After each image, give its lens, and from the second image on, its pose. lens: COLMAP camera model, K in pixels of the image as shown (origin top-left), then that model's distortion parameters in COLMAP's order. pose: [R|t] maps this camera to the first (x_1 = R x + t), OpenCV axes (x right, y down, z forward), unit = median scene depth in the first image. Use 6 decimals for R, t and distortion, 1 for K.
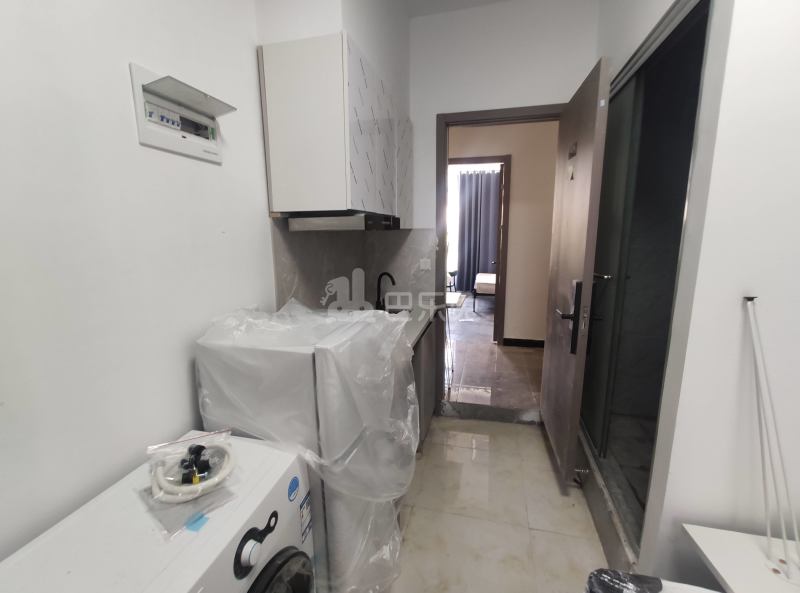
lens RADIAL K [[352.8, 0, 400.0], [0, 352.8, 296.5], [0, 0, 1]] dist [-0.022027, 0.006588]
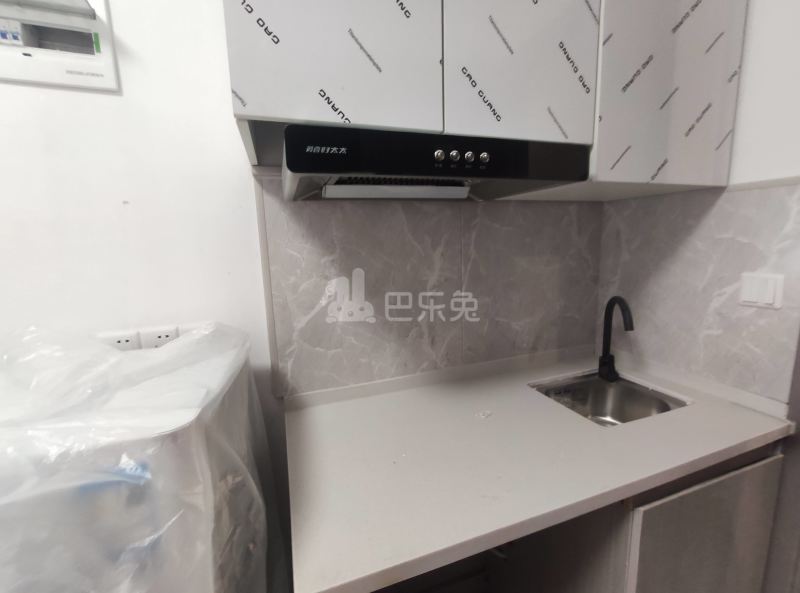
lens RADIAL K [[352.8, 0, 400.0], [0, 352.8, 296.5], [0, 0, 1]] dist [-0.022027, 0.006588]
pose [[0.553770, 0.127124, -0.822908, 0.340599], [-0.132668, 0.989123, 0.063523, -0.128727], [0.822033, 0.073997, 0.564612, 1.145952]]
